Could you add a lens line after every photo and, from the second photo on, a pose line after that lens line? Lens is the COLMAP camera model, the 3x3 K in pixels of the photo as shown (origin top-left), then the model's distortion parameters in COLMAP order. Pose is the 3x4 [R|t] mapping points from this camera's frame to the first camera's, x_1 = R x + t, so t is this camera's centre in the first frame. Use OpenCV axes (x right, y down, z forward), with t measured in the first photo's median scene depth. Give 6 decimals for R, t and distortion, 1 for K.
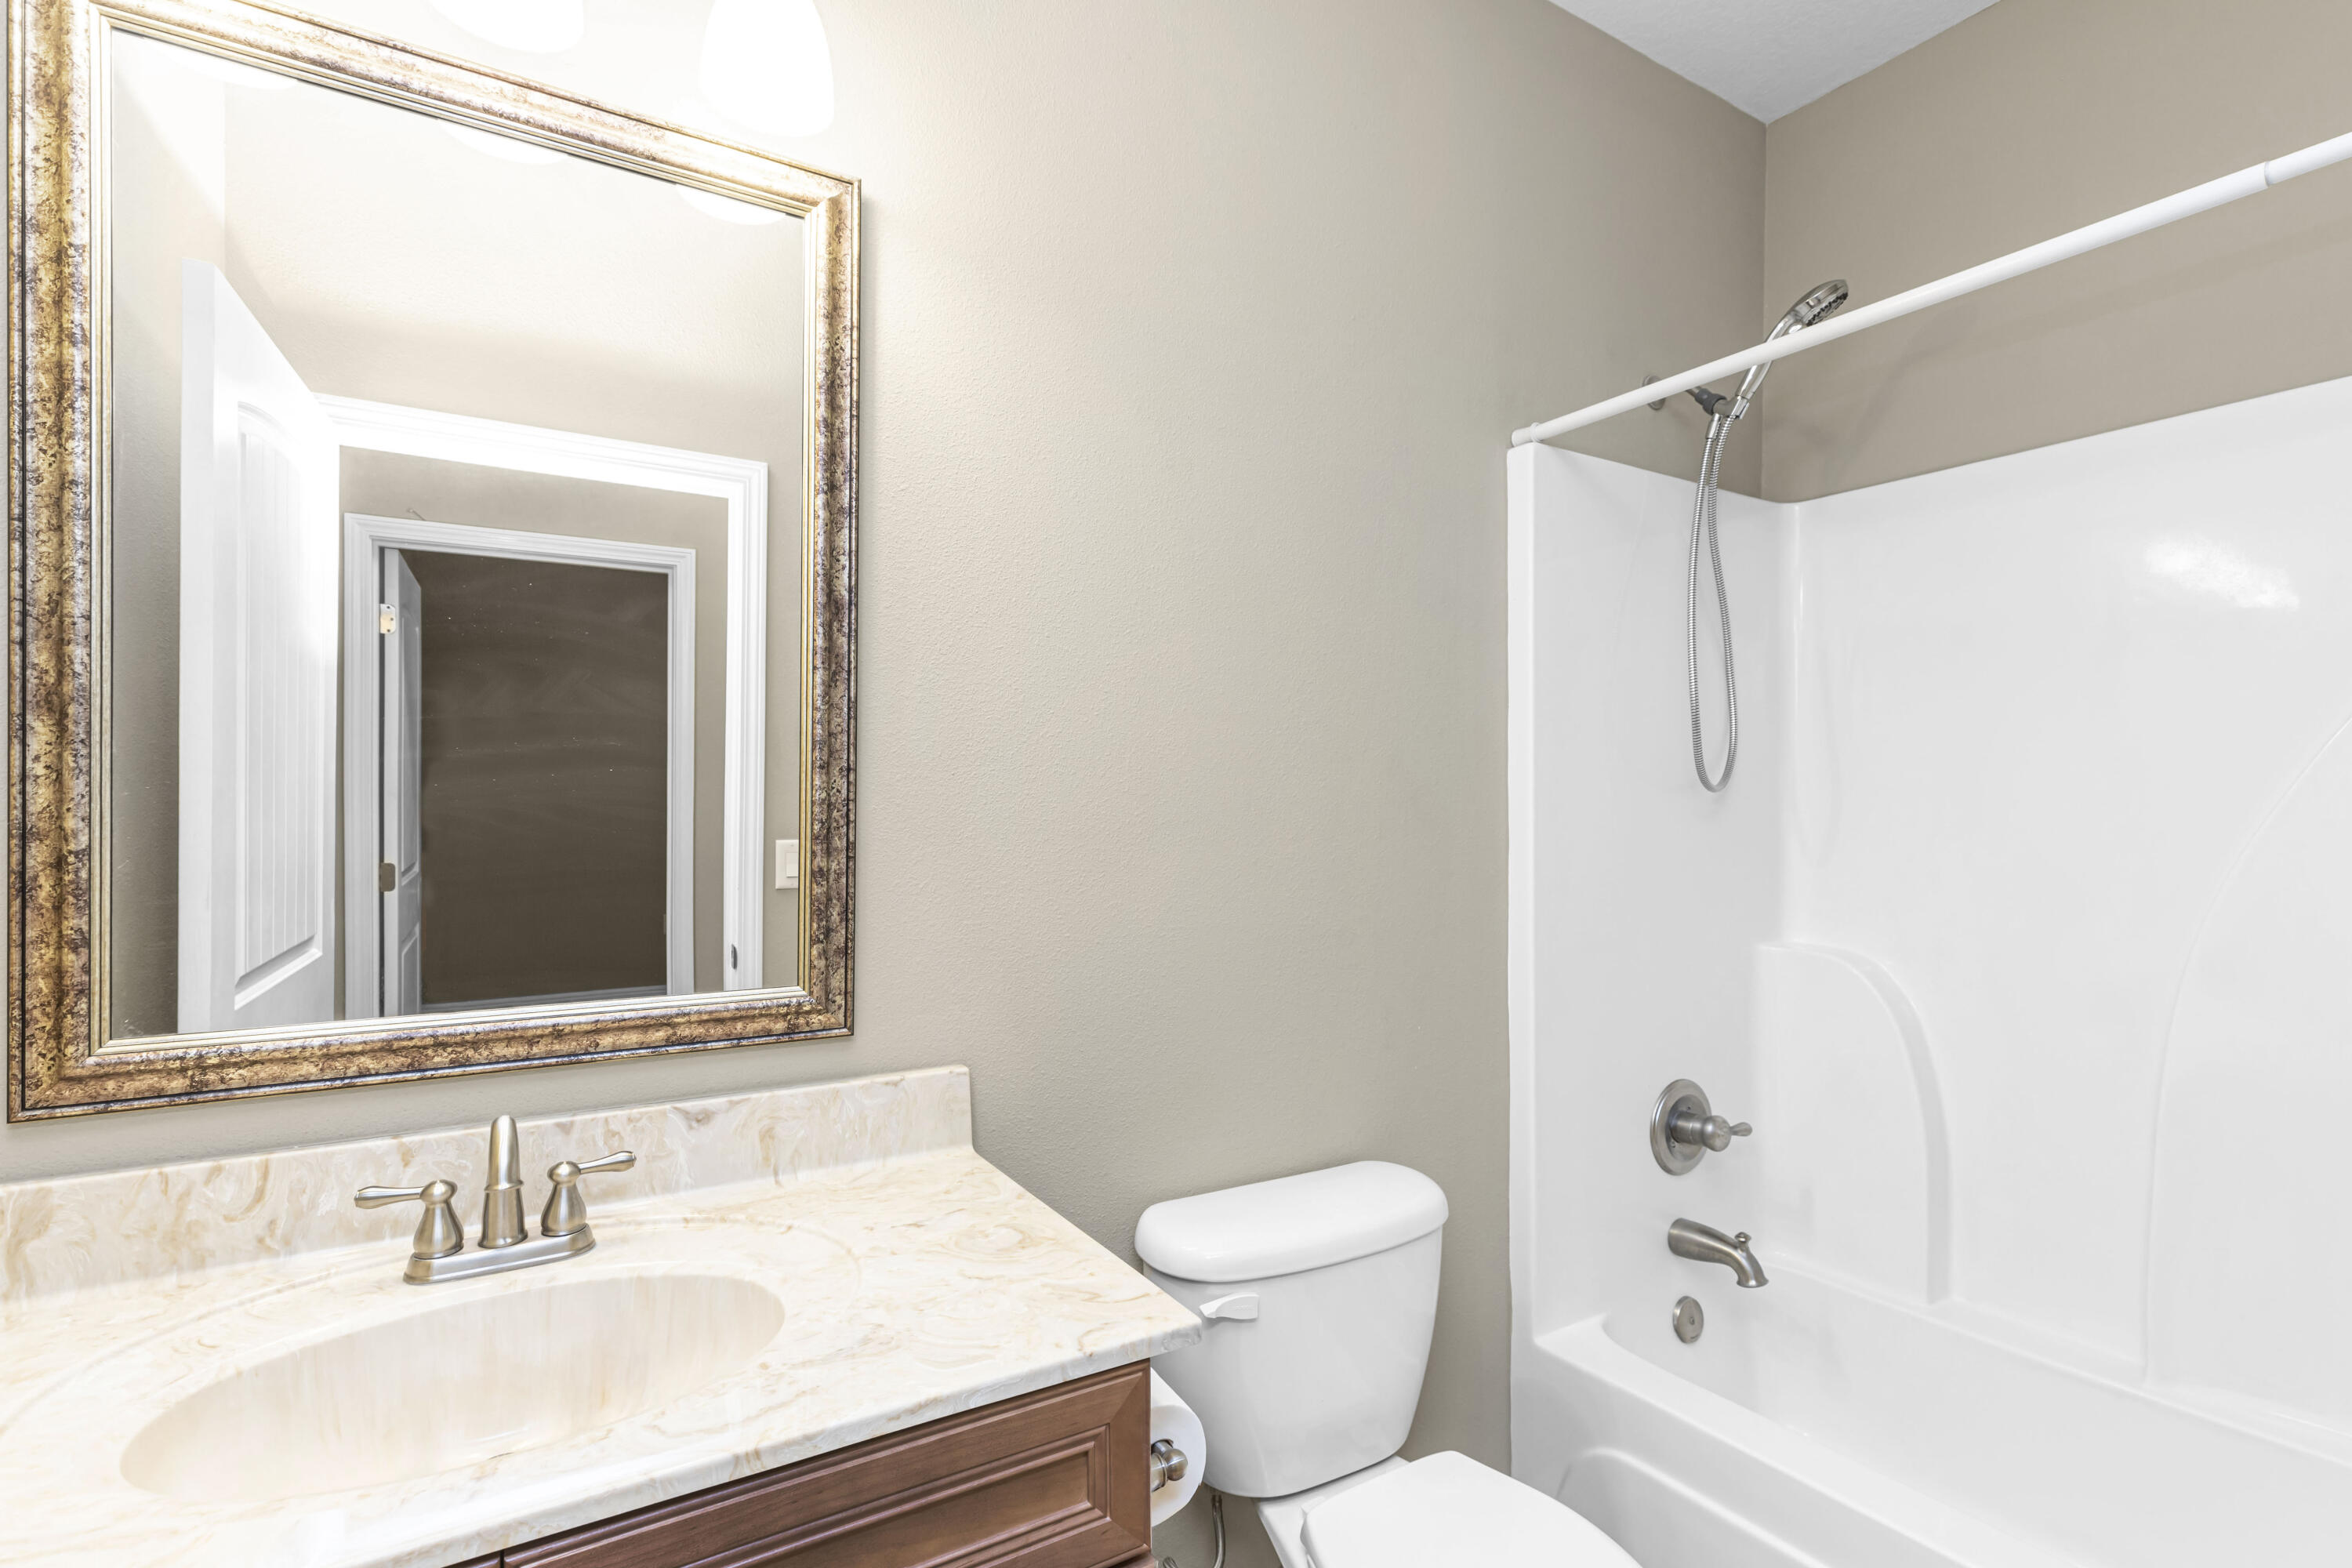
lens RADIAL K [[1093.9, 0, 1191.7], [0, 1093.9, 803.0], [0, 0, 1]] dist [0.010370, -0.003428]
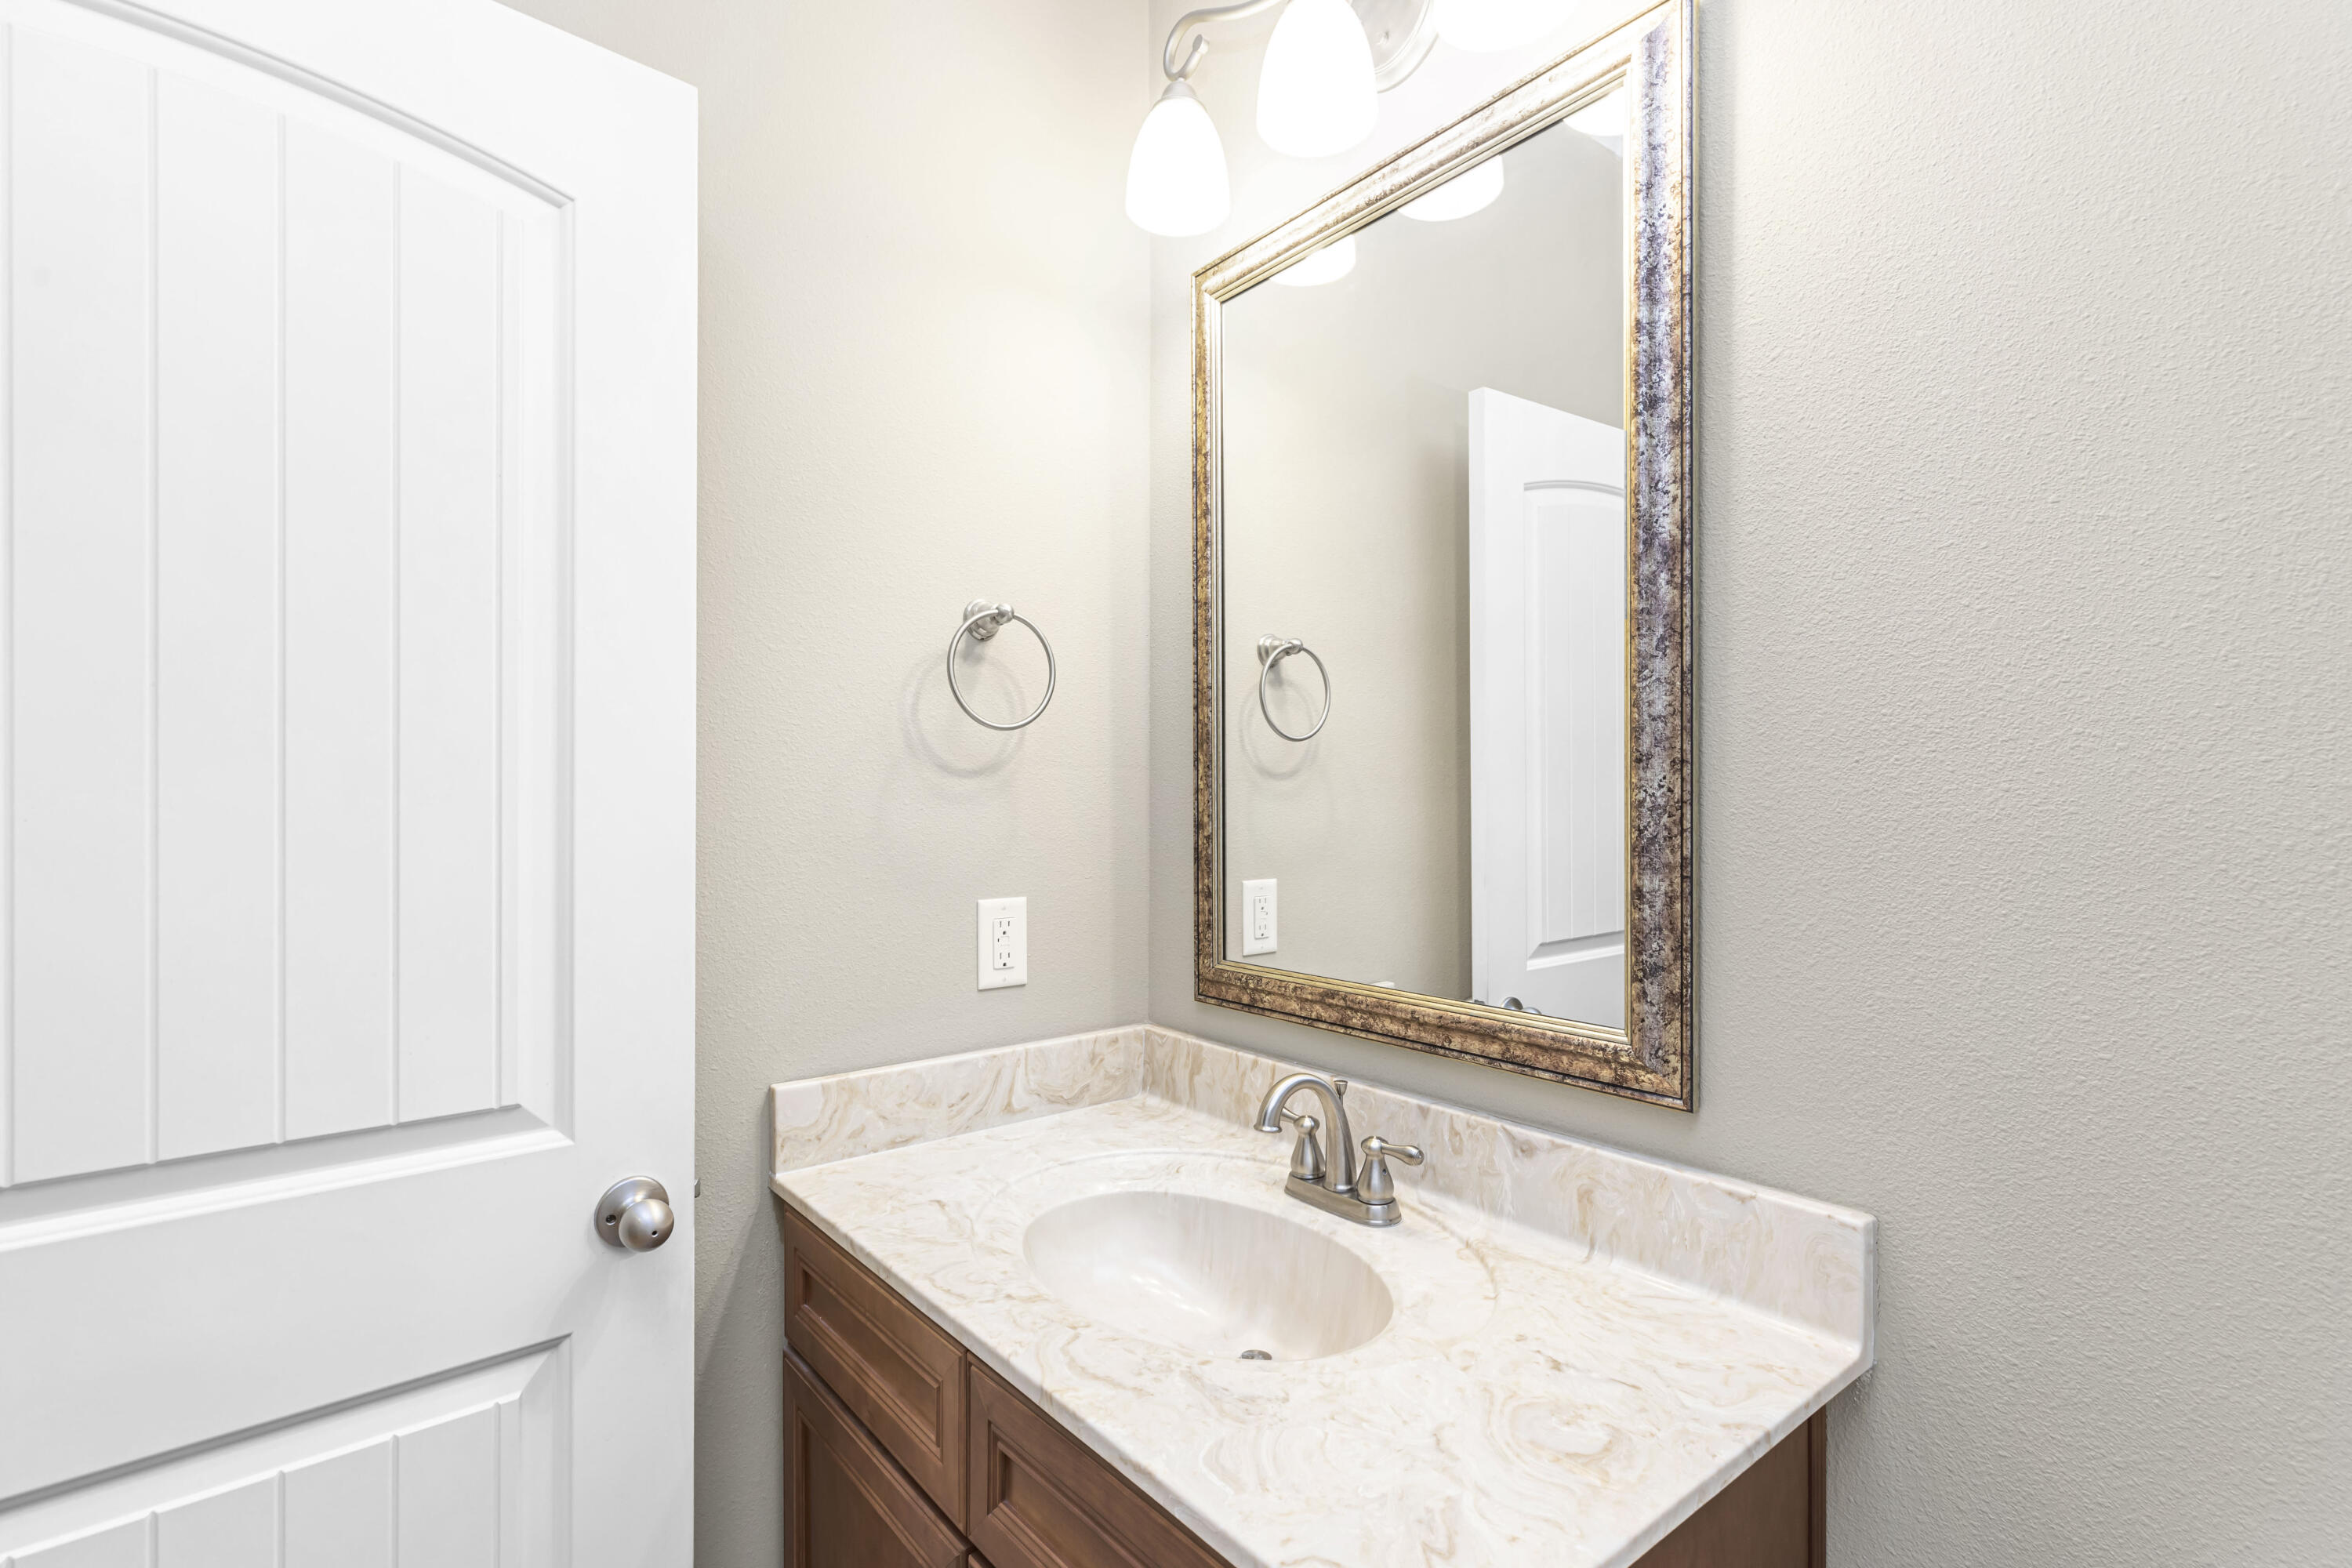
lens RADIAL K [[1093.9, 0, 1170.9], [0, 1093.9, 805.2], [0, 0, 1]] dist [0.010370, -0.003428]
pose [[0.138480, -0.001895, -0.990363, 0.425519], [-0.002193, 0.999995, -0.002220, 0.002408], [0.990363, 0.002479, 0.138476, 0.584965]]
